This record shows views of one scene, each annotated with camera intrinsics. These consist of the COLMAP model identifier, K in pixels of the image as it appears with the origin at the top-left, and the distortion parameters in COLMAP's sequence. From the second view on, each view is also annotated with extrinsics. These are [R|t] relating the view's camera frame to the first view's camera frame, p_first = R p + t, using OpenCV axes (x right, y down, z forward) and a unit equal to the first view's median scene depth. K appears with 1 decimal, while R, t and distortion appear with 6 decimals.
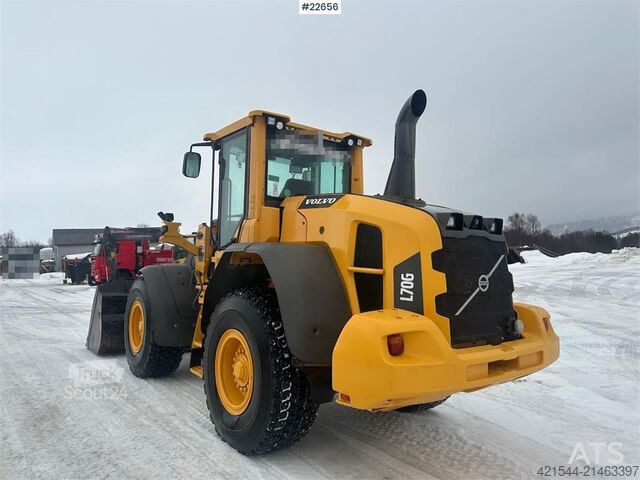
lens RADIAL K [[445.3, 0, 321.4], [0, 445.3, 242.2], [0, 0, 1]] dist [0.109055, -0.145991]
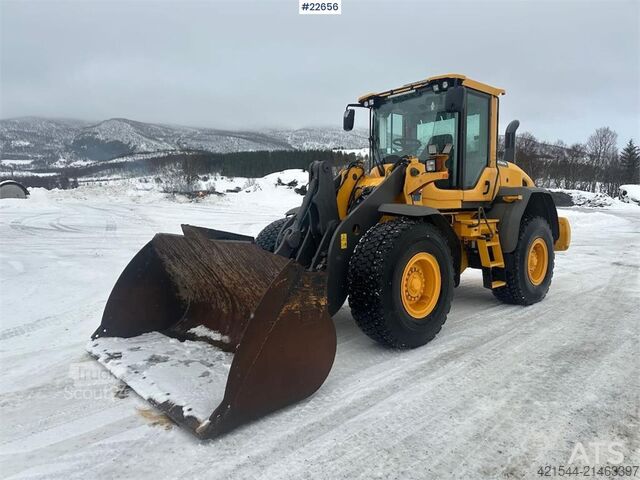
lens RADIAL K [[445.3, 0, 321.4], [0, 445.3, 242.2], [0, 0, 1]] dist [0.109055, -0.145991]
pose [[-0.084182, -0.107812, 0.990601, -1.794667], [-0.036126, 0.993806, 0.105091, 0.056128], [-0.995795, -0.026940, -0.087555, 1.933352]]
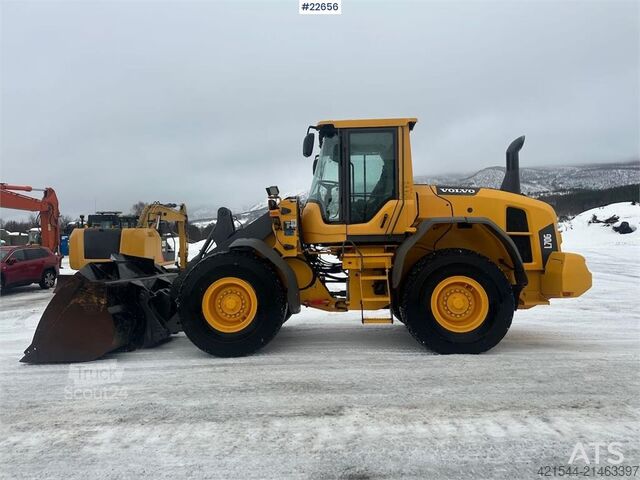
lens RADIAL K [[445.3, 0, 321.4], [0, 445.3, 242.2], [0, 0, 1]] dist [0.109055, -0.145991]
pose [[0.639064, -0.015885, 0.768989, -1.560842], [-0.002904, 0.999730, 0.023065, 0.050615], [-0.769148, -0.016973, 0.638846, 0.401252]]
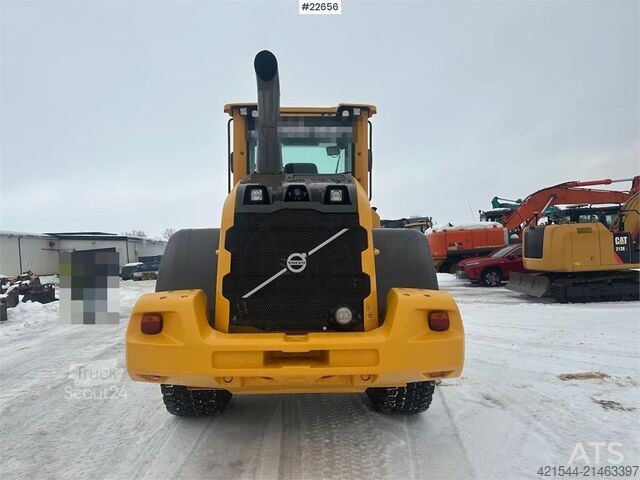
lens RADIAL K [[448.9, 0, 321.3], [0, 448.9, 248.0], [0, 0, 1]] dist [0.109236, -0.095838]
pose [[0.799931, -0.027183, -0.599476, 0.761163], [0.049649, 0.998547, 0.020972, 0.038690], [0.598035, -0.046539, 0.800118, 0.284346]]
